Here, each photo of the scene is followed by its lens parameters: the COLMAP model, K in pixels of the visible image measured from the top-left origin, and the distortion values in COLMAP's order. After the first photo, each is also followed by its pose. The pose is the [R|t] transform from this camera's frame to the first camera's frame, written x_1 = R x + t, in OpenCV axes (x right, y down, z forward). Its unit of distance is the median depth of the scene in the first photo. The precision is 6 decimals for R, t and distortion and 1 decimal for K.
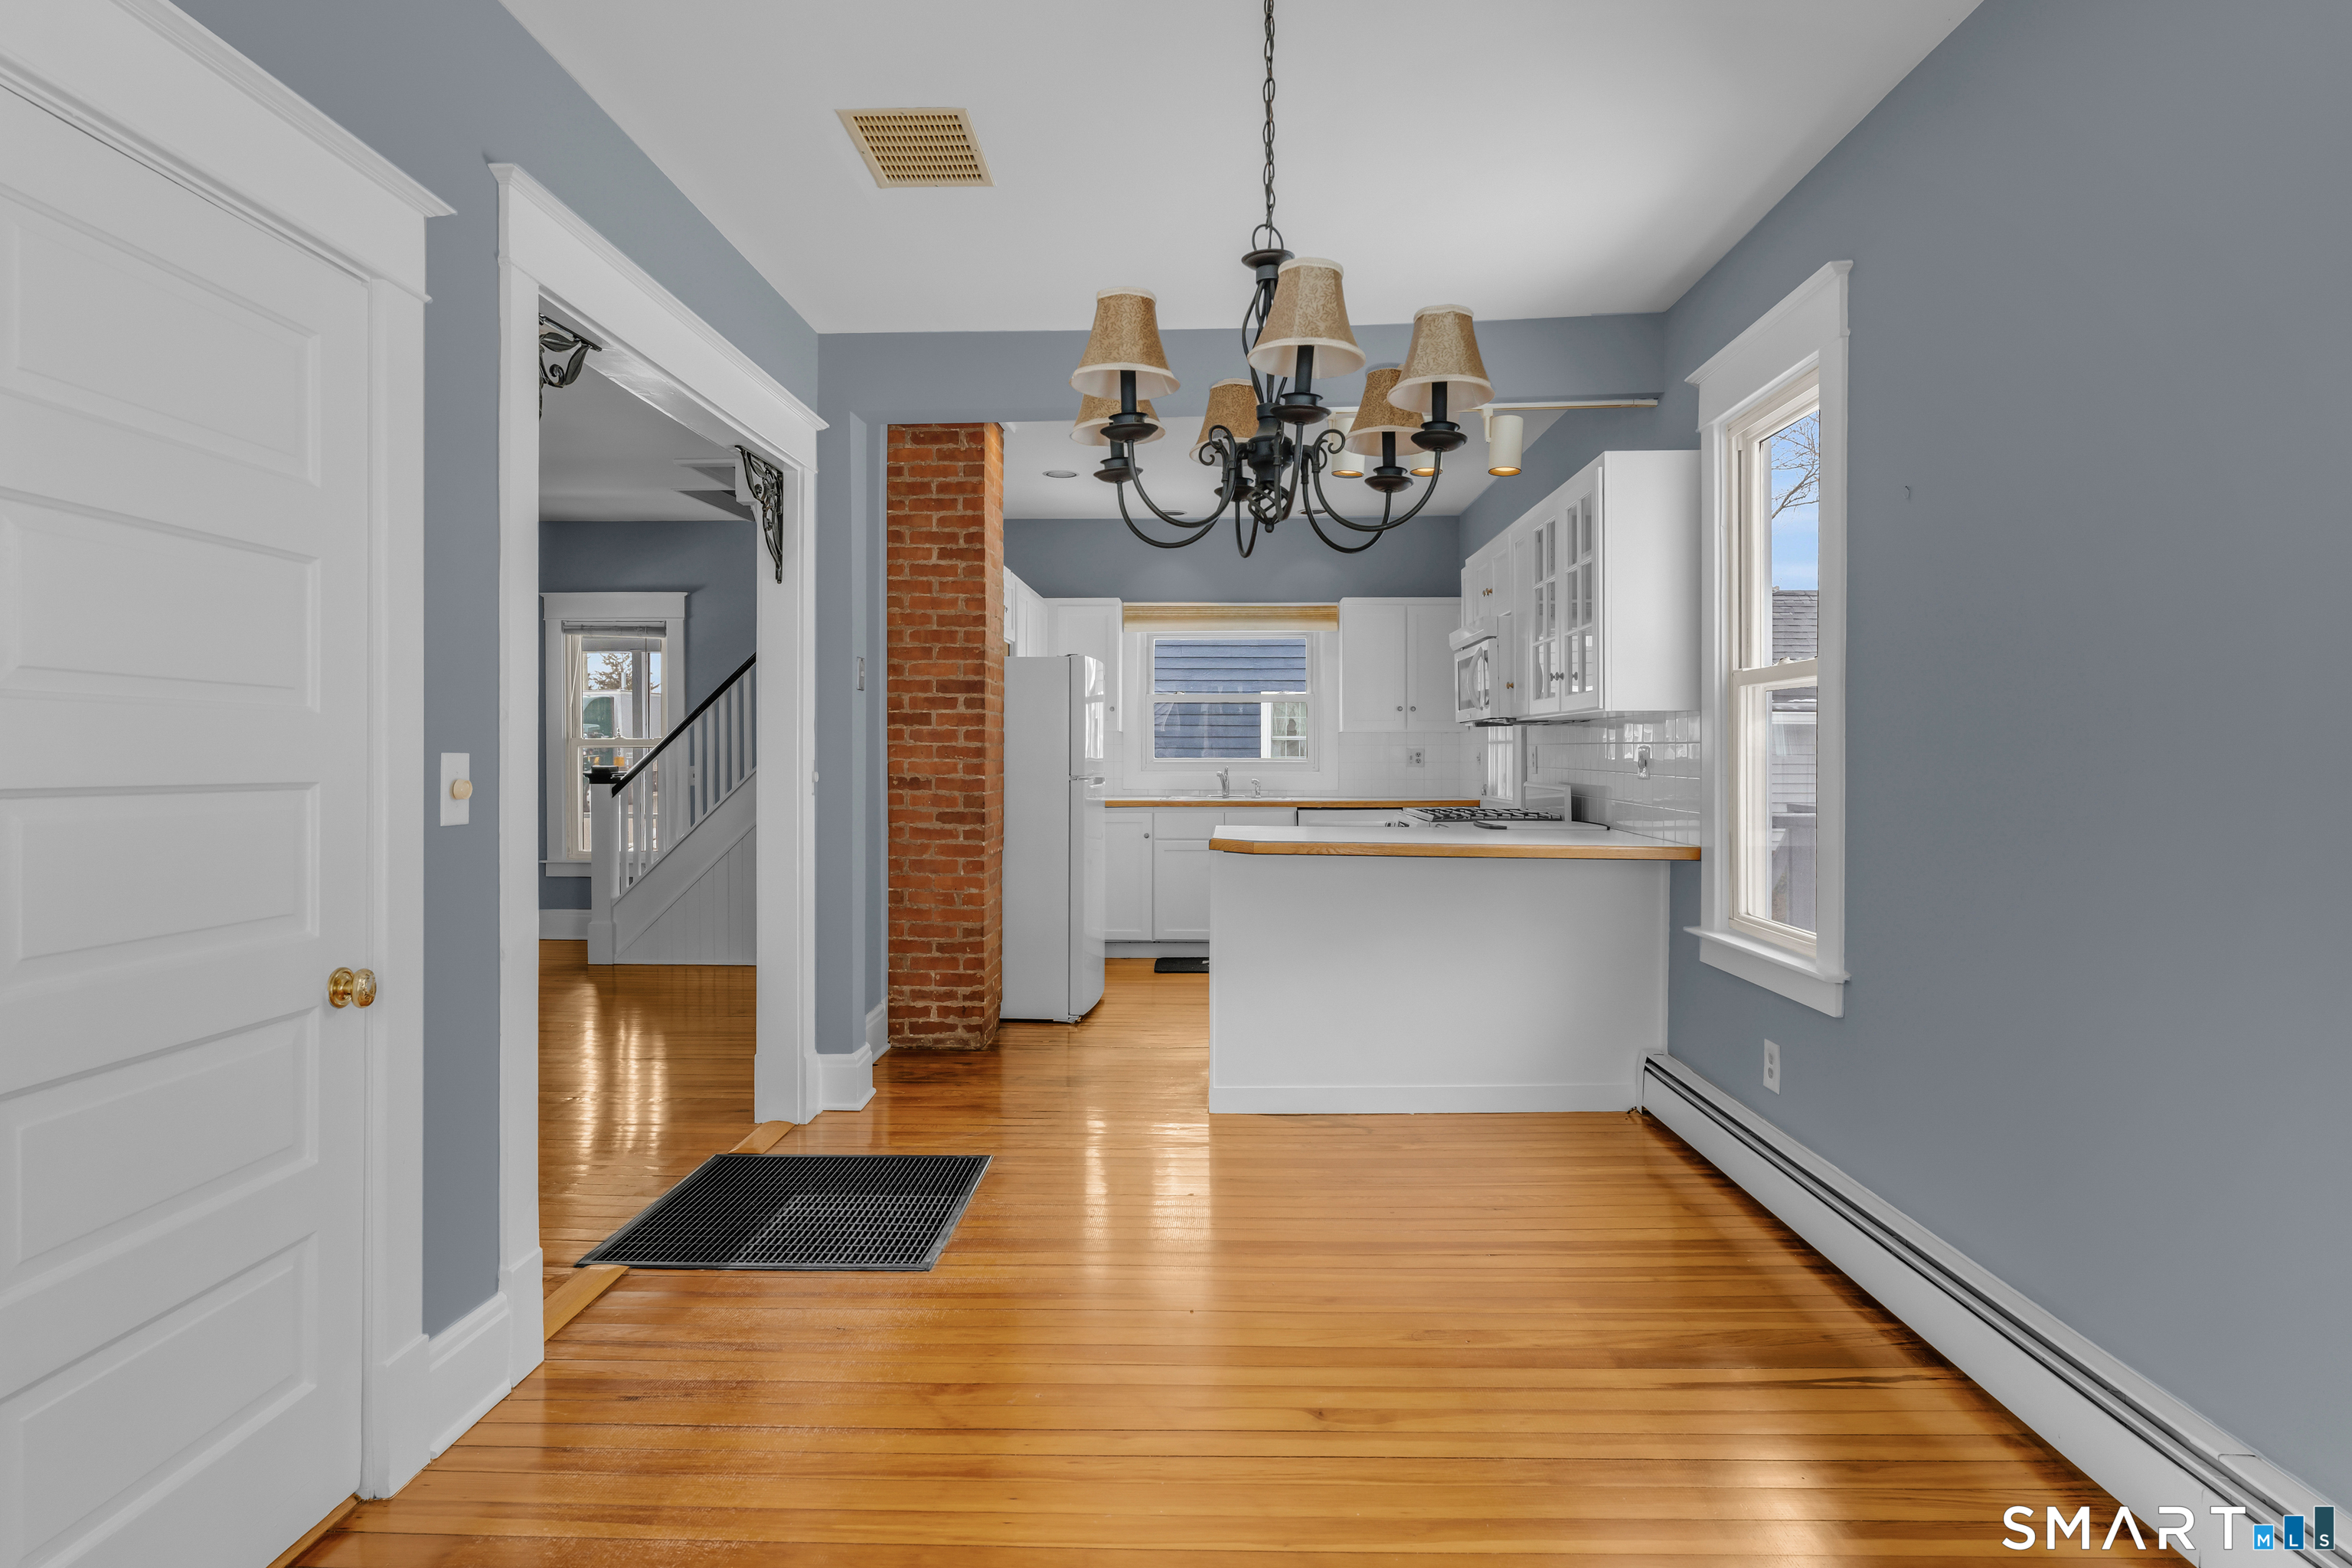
lens RADIAL K [[1327.8, 0, 1167.8], [0, 1327.8, 790.9], [0, 0, 1]] dist [-0.001755, 0.000118]
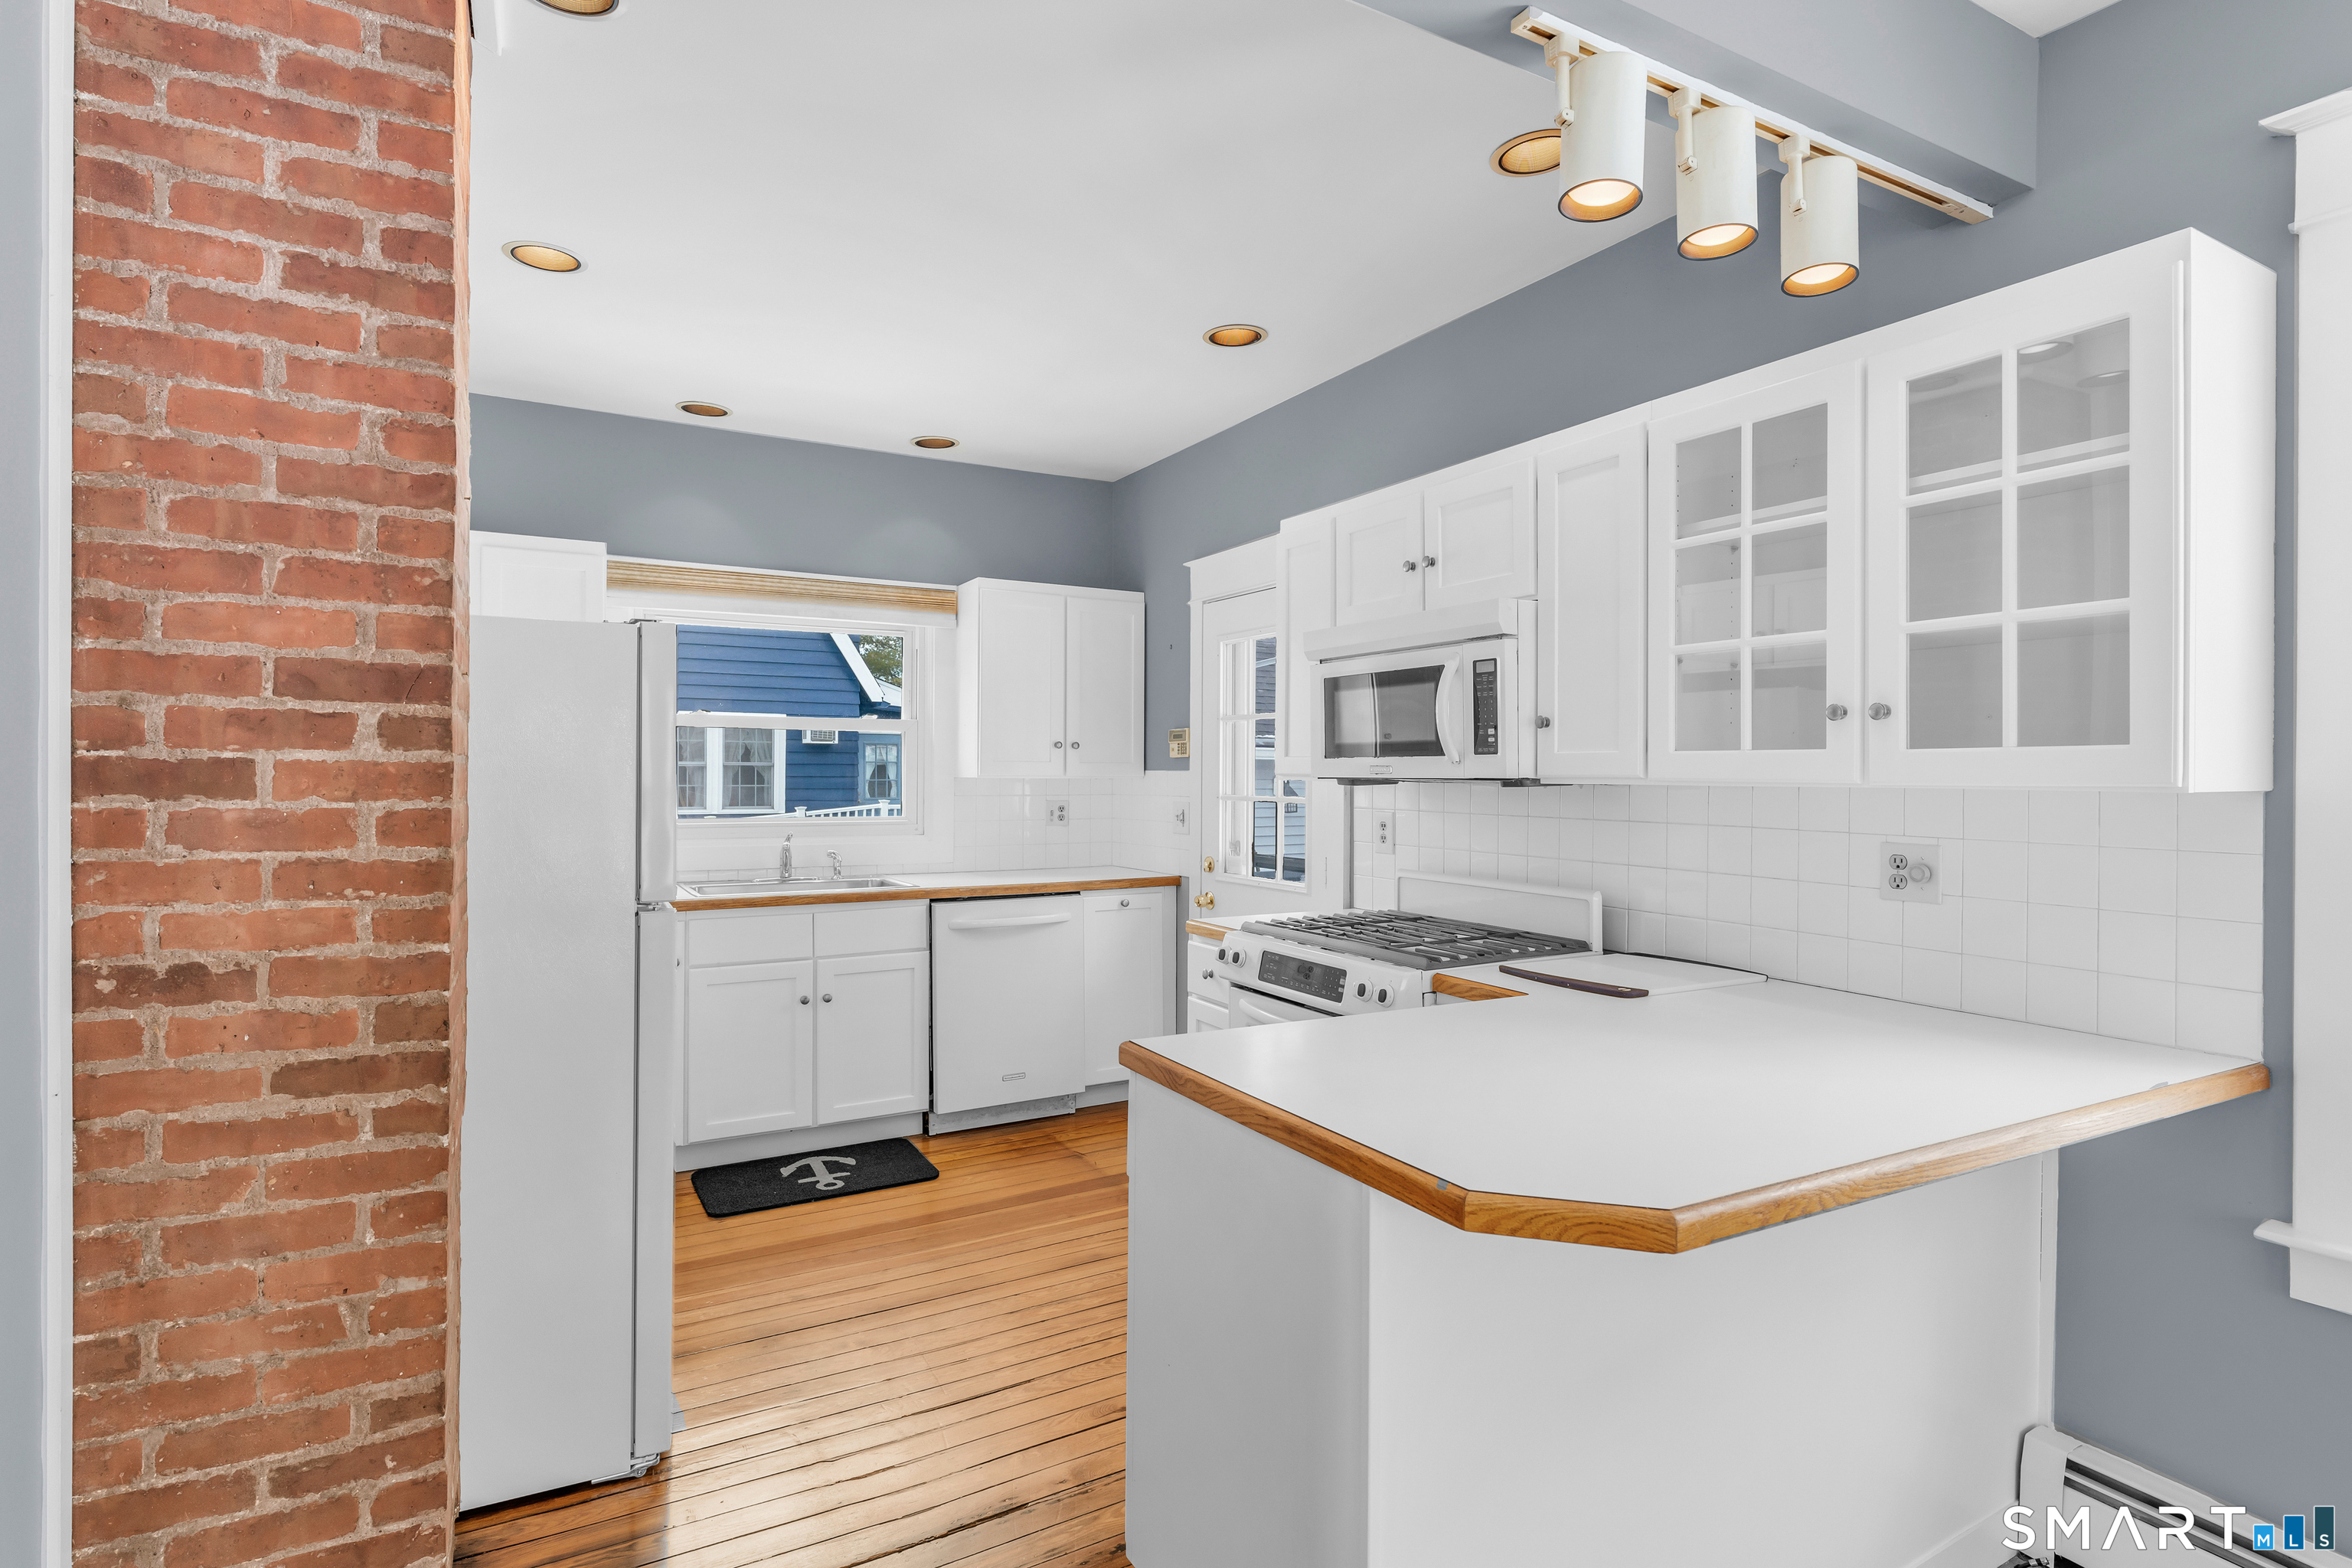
lens RADIAL K [[1171.5, 0, 1172.6], [0, 1171.5, 780.7], [0, 0, 1]] dist [-0.000745, -0.000298]
pose [[0.848297, 0.000025, 0.529521, -0.139779], [0.010087, 0.999818, -0.016205, -0.046817], [-0.529425, 0.019088, 0.848142, 0.641946]]
